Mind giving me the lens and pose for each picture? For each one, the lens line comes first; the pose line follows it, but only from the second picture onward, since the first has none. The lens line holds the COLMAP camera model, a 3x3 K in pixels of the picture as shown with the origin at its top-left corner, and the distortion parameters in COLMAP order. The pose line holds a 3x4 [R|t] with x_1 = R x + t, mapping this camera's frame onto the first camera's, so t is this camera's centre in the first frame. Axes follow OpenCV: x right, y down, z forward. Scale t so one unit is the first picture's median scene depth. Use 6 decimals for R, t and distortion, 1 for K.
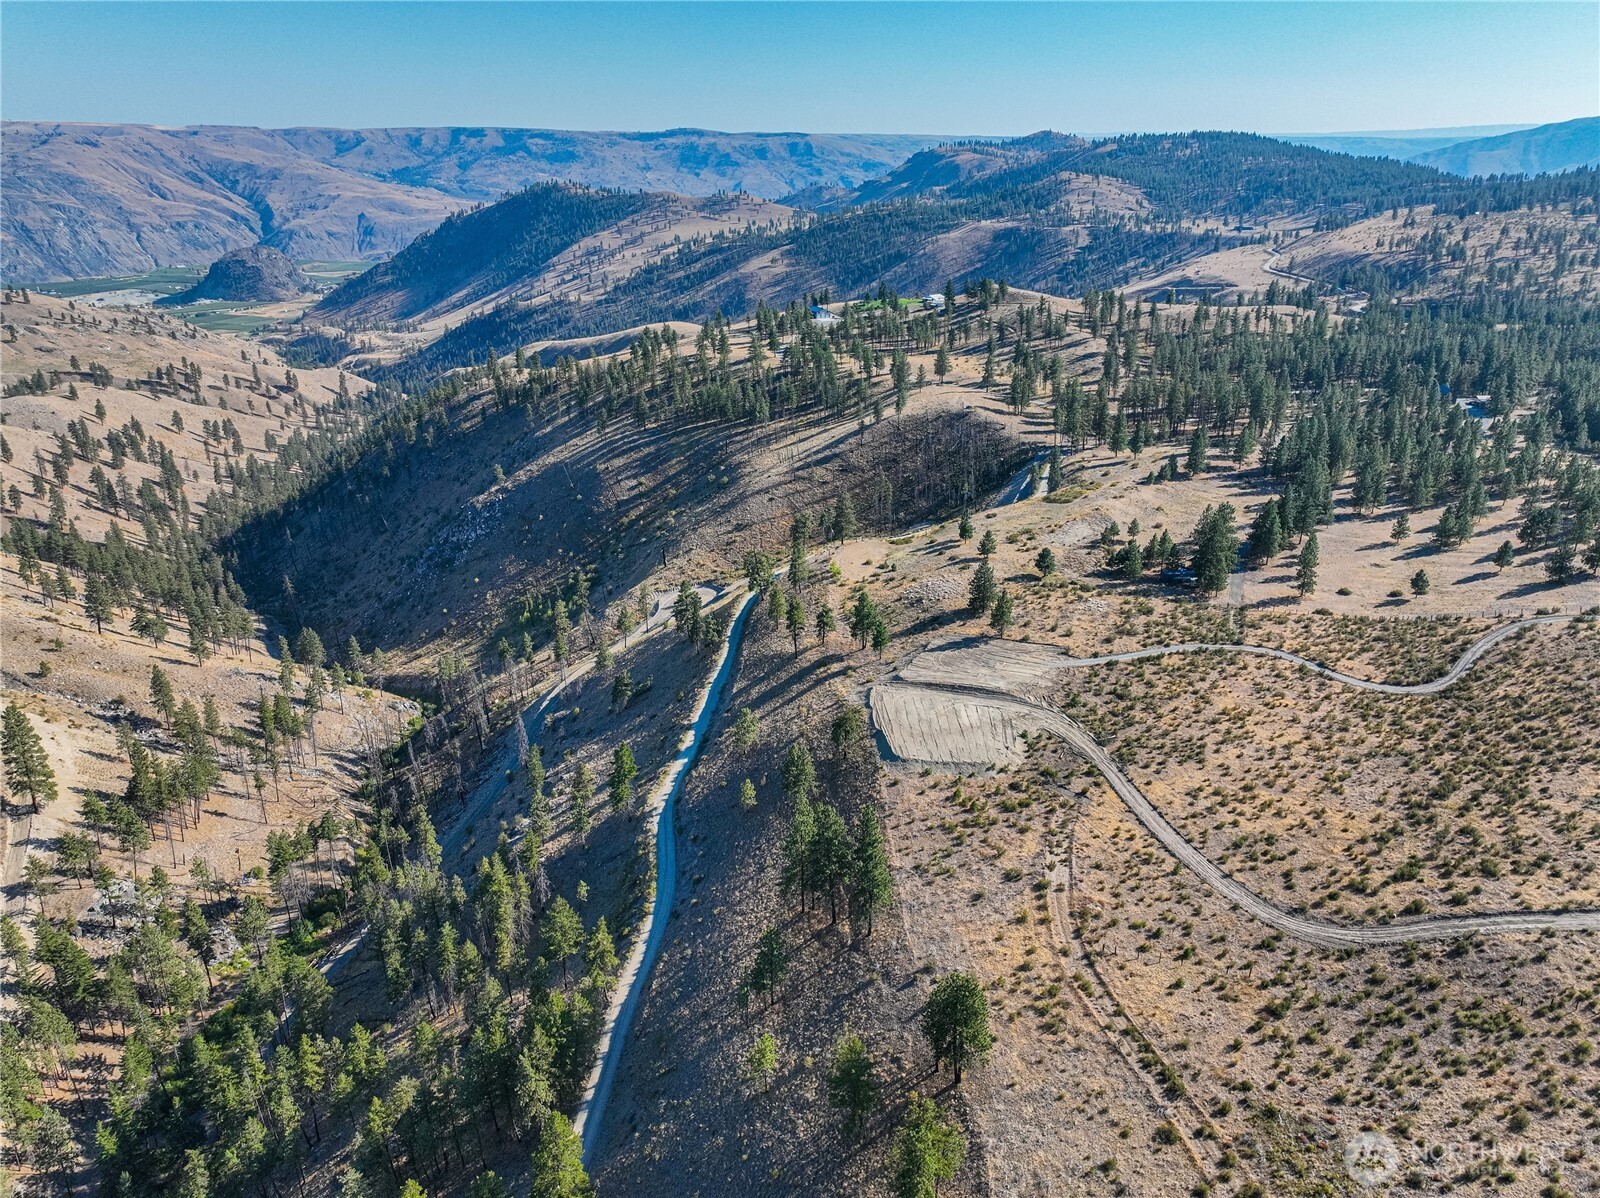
lens RADIAL K [[1126.7, 0, 805.6], [0, 1126.7, 600.2], [0, 0, 1]] dist [-0.003188, 0.019299]
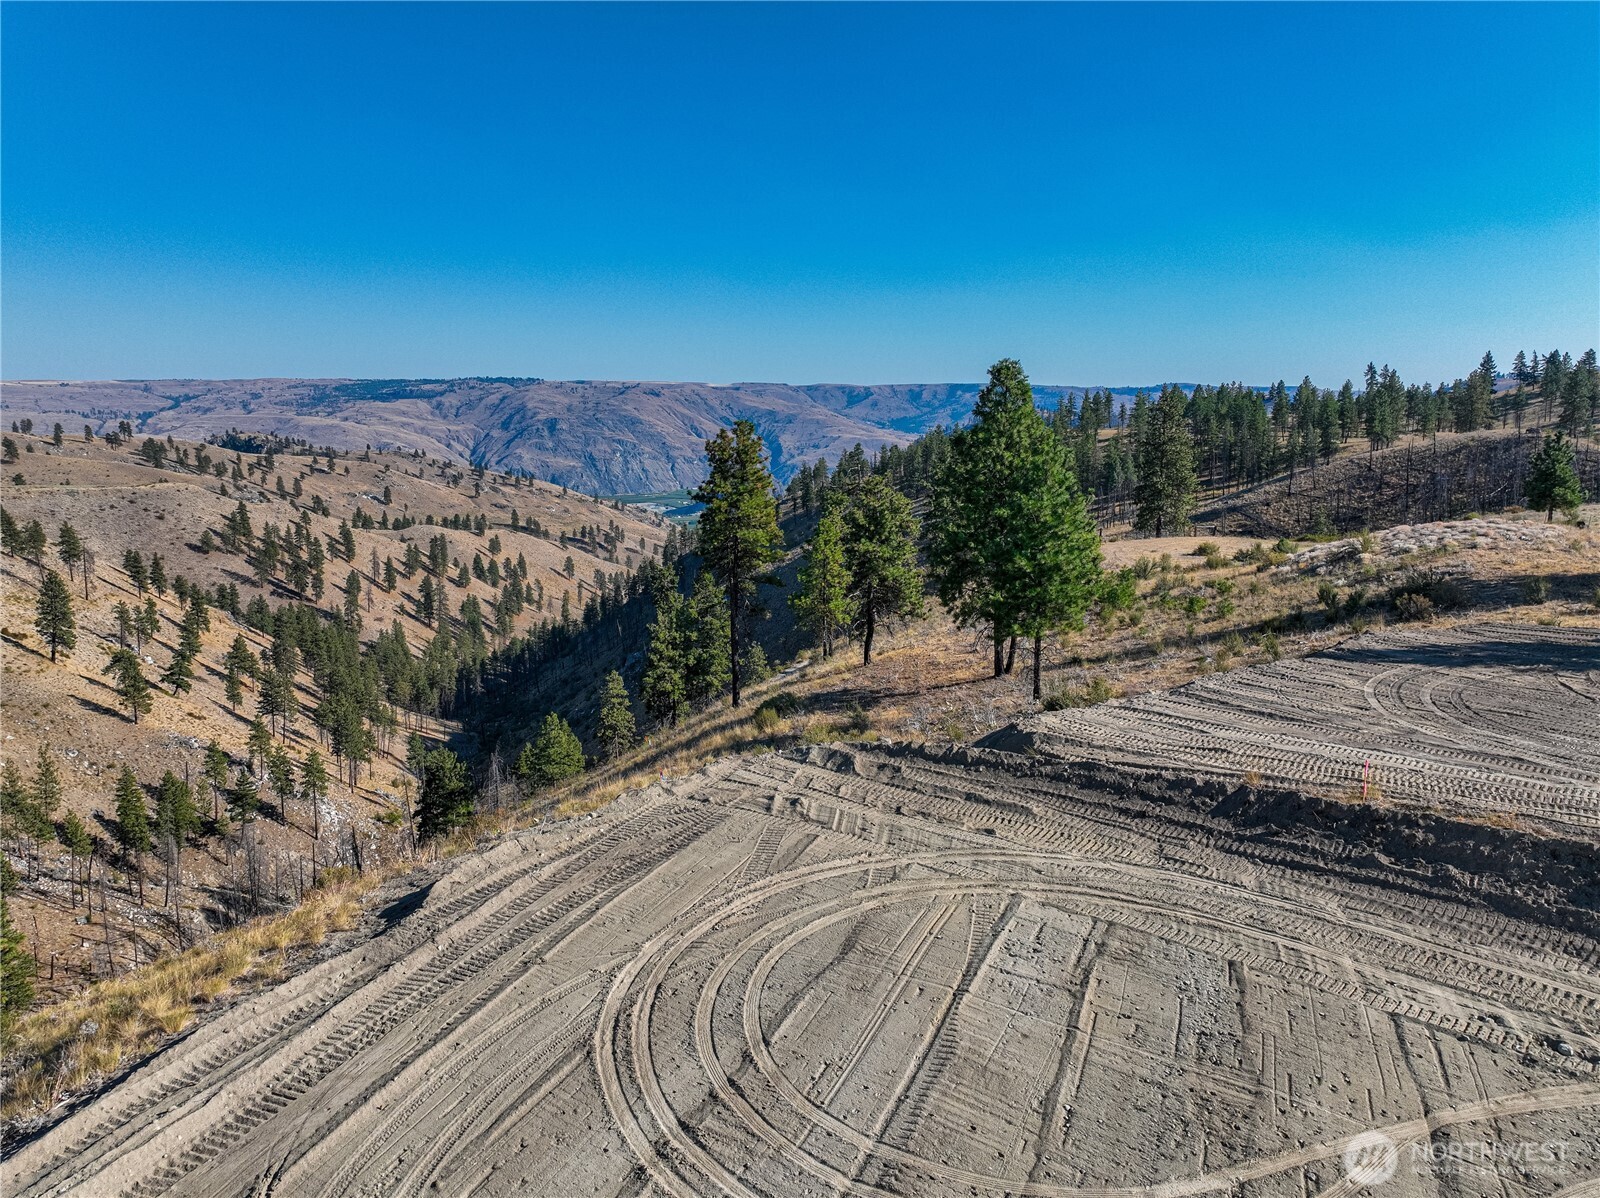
lens RADIAL K [[1126.7, 0, 804.5], [0, 1126.7, 601.7], [0, 0, 1]] dist [-0.003188, 0.019299]
pose [[0.914540, 0.072073, -0.398022, 0.081418], [-0.155894, 0.970785, -0.182412, 0.059650], [0.373247, 0.228872, 0.899058, 0.664818]]
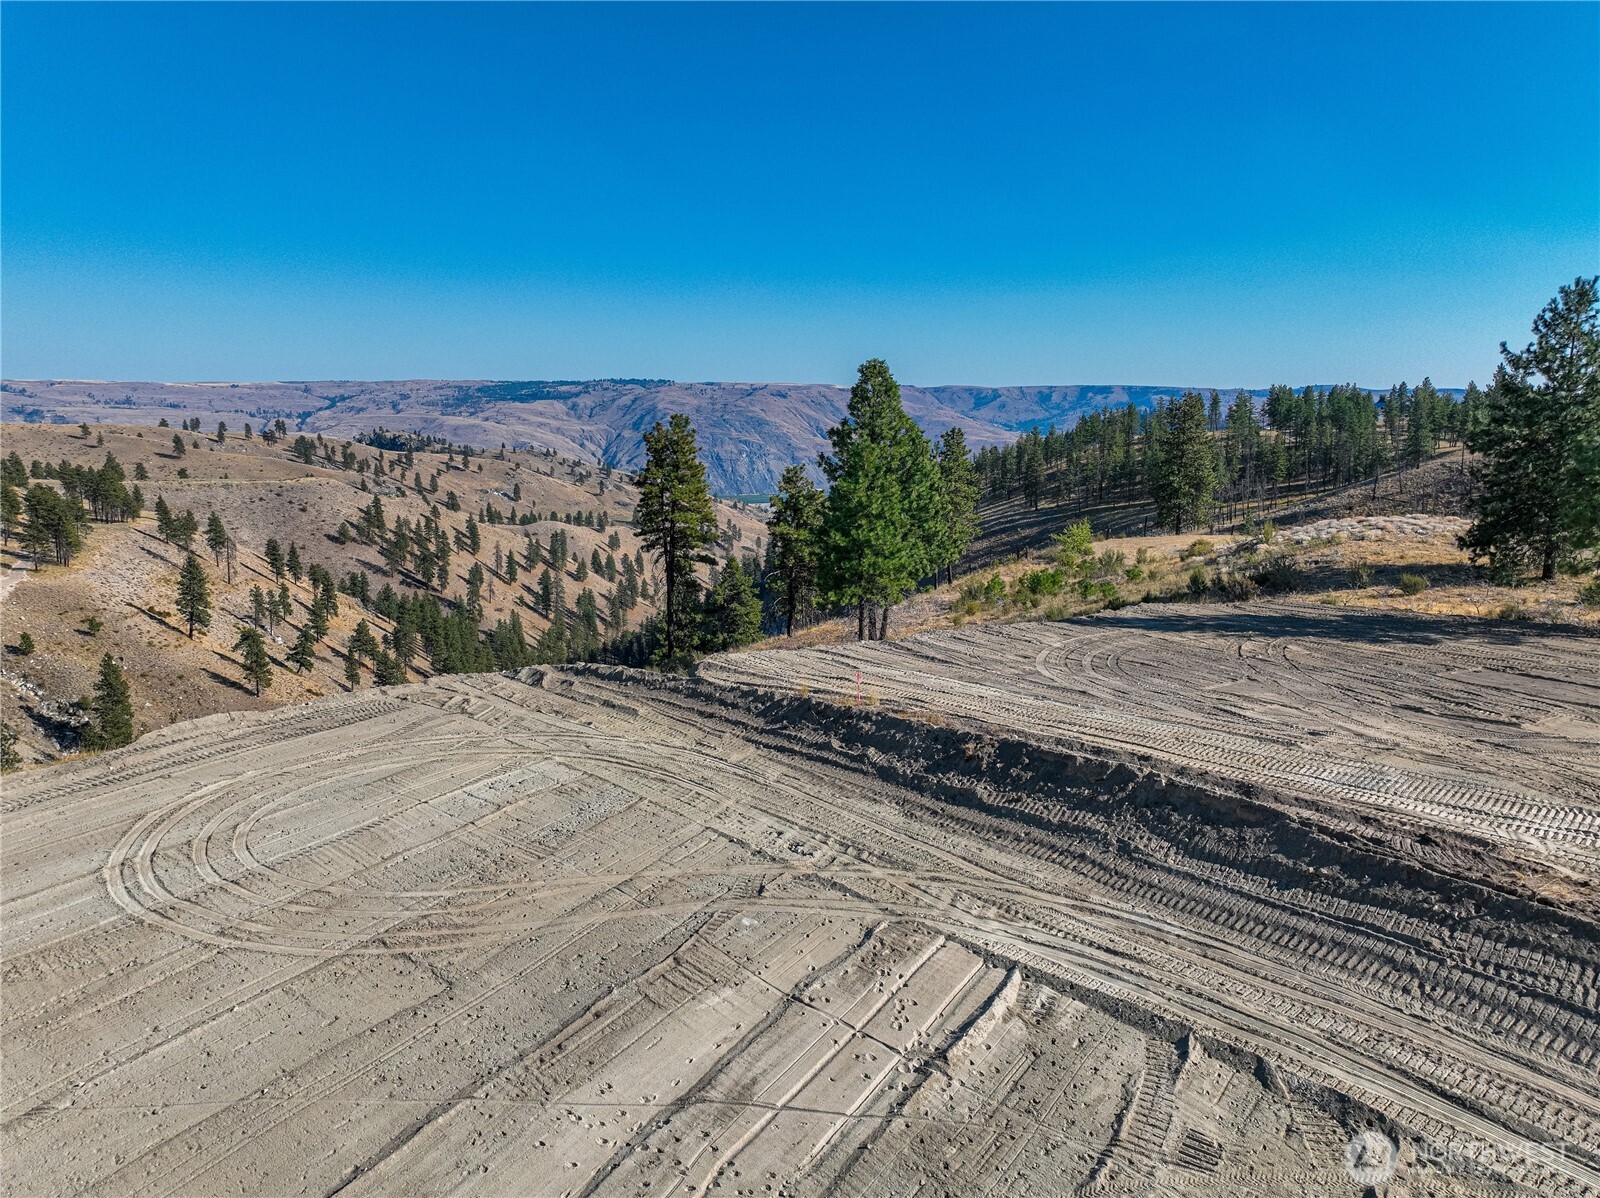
lens RADIAL K [[1126.7, 0, 805.9], [0, 1126.7, 598.4], [0, 0, 1]] dist [-0.003188, 0.019299]
pose [[0.864390, 0.089580, -0.494777, 0.123121], [-0.195979, 0.966206, -0.167447, 0.061072], [0.463057, 0.241705, 0.852735, 0.663406]]
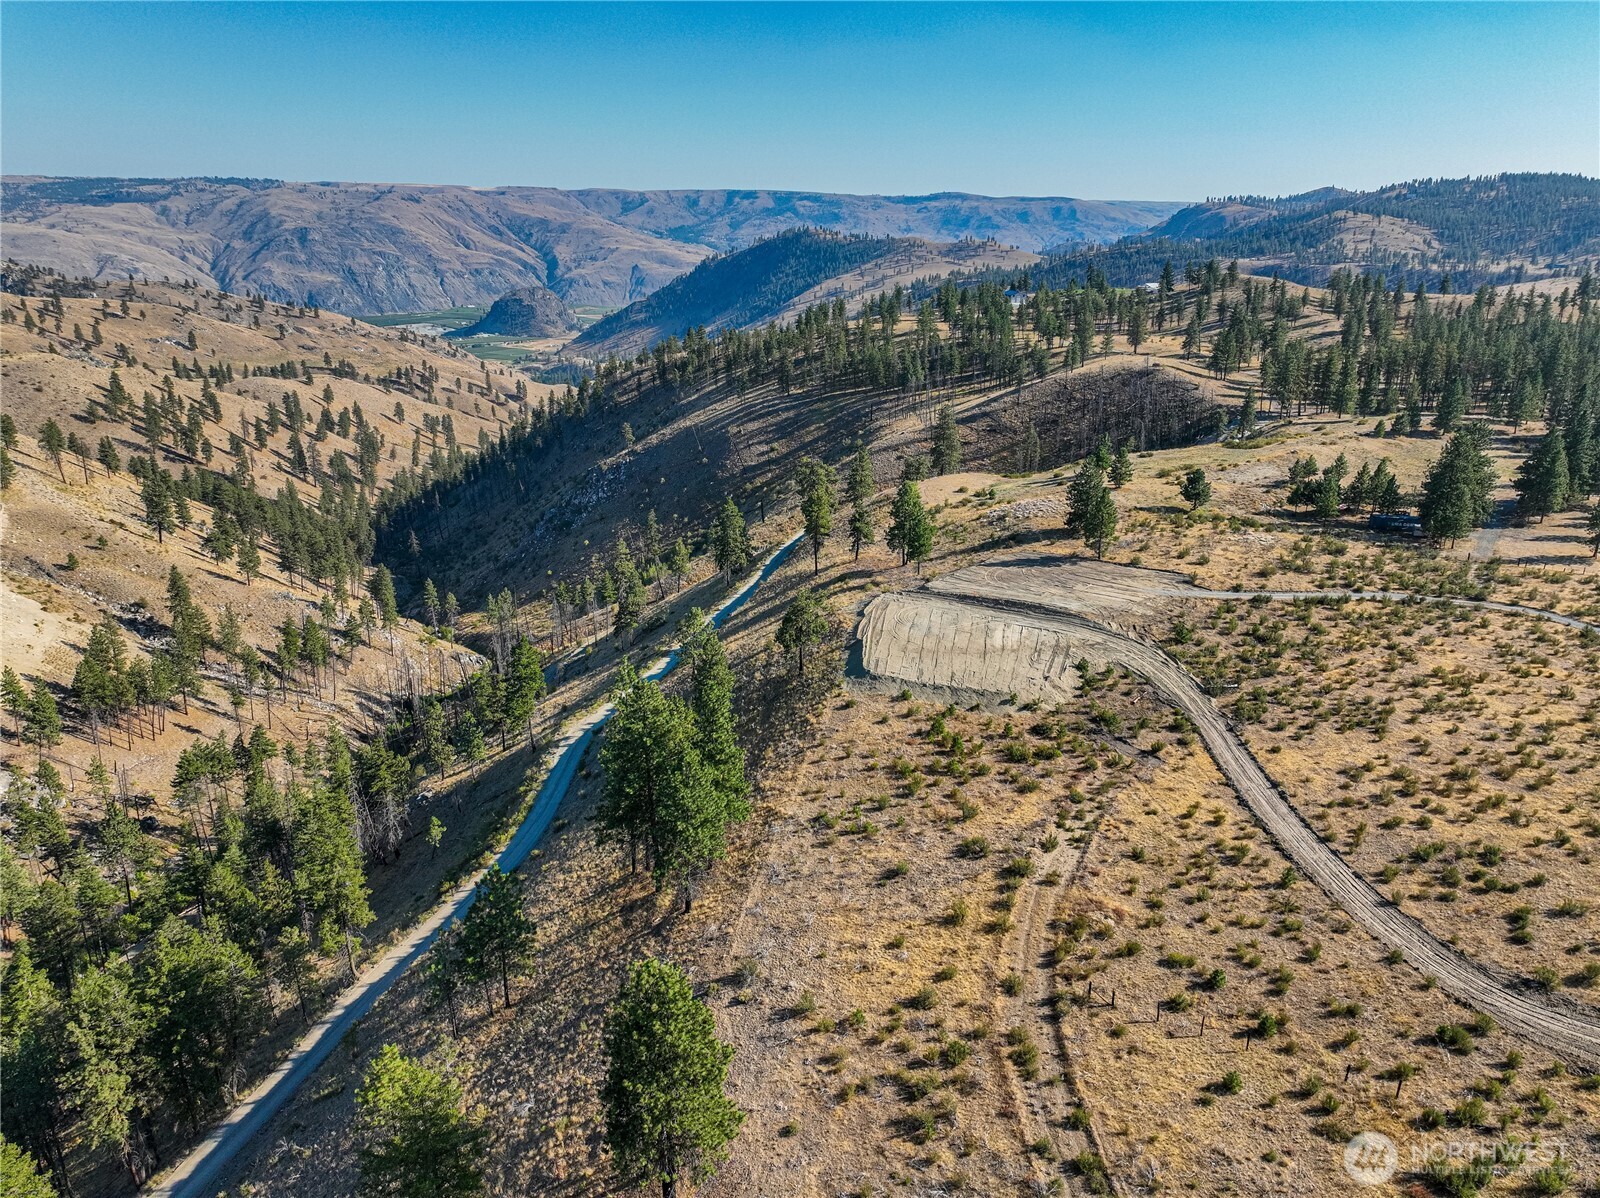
lens RADIAL K [[1126.7, 0, 804.7], [0, 1126.7, 597.6], [0, 0, 1]] dist [-0.003188, 0.019299]
pose [[0.975262, 0.081106, -0.205633, 0.114900], [-0.092675, 0.994575, -0.047248, 0.085343], [0.200685, 0.065136, 0.977488, 0.237143]]
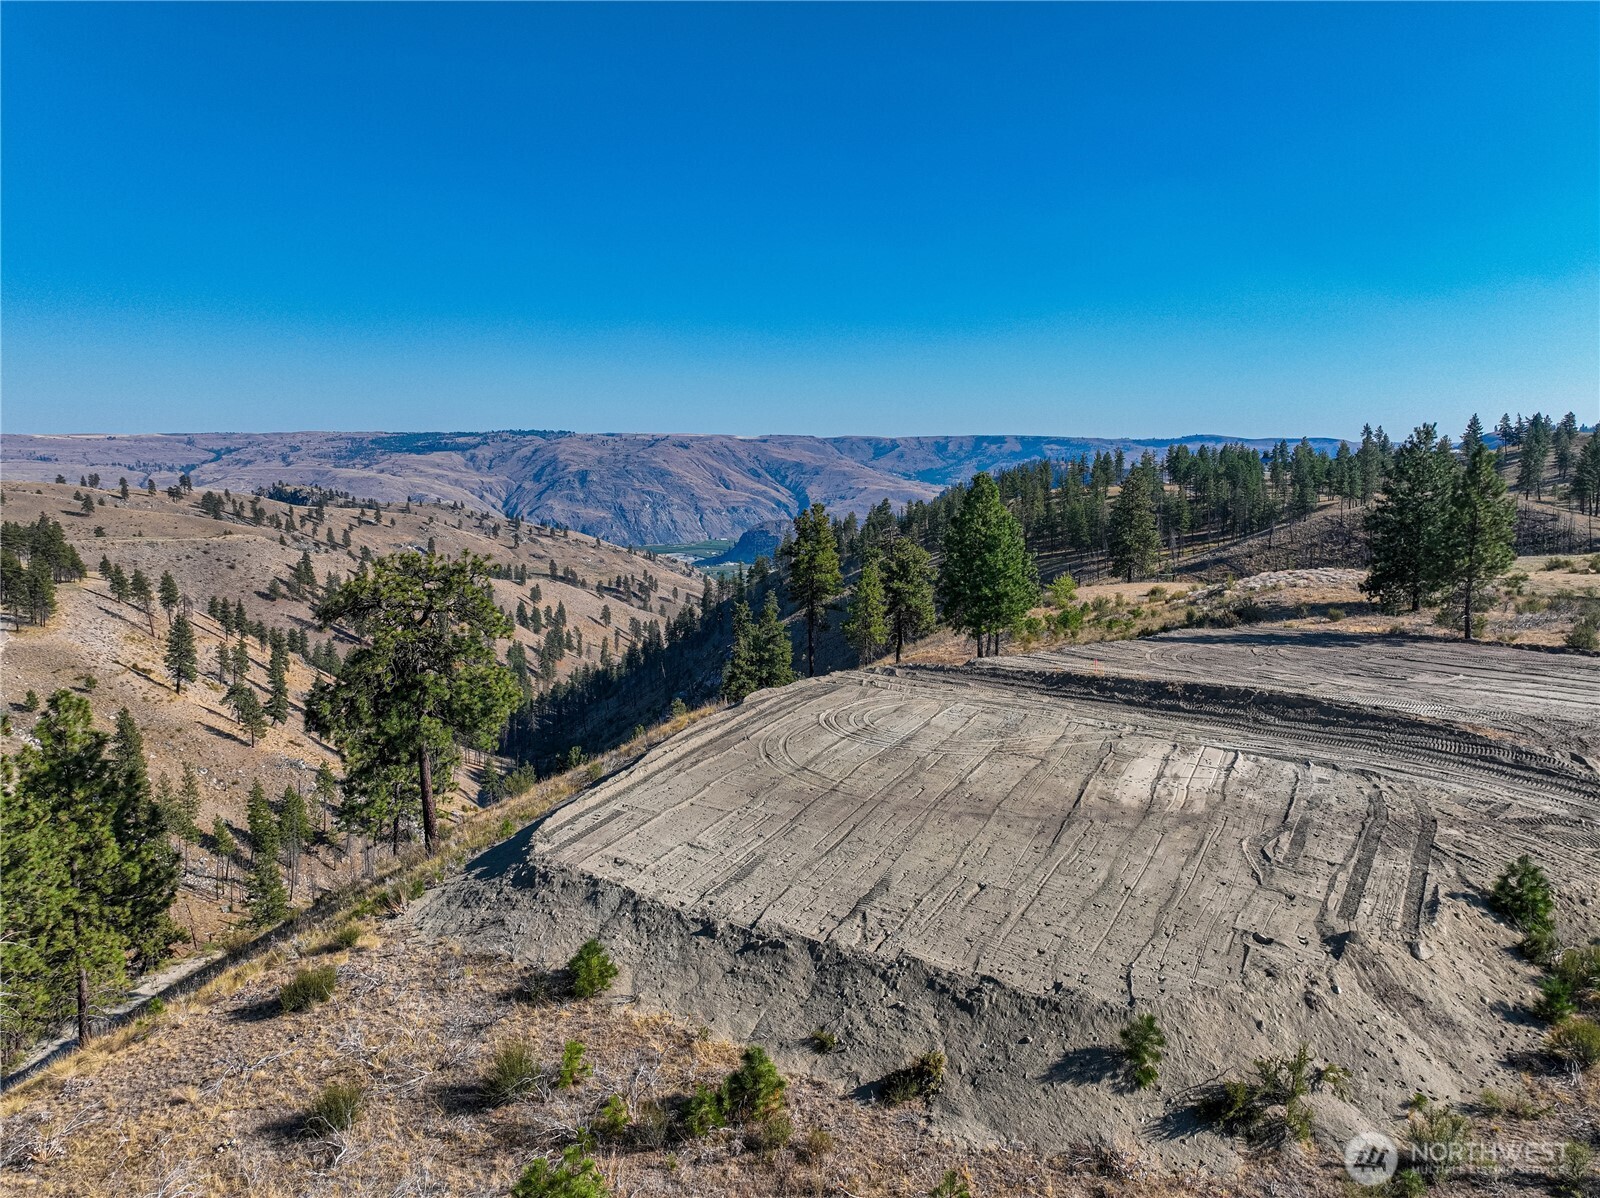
lens RADIAL K [[1126.7, 0, 805.6], [0, 1126.7, 600.4], [0, 0, 1]] dist [-0.003188, 0.019299]
pose [[0.905263, 0.055495, -0.421212, 0.116879], [-0.162701, 0.961135, -0.223044, 0.087641], [0.392464, 0.270445, 0.879108, 0.570480]]
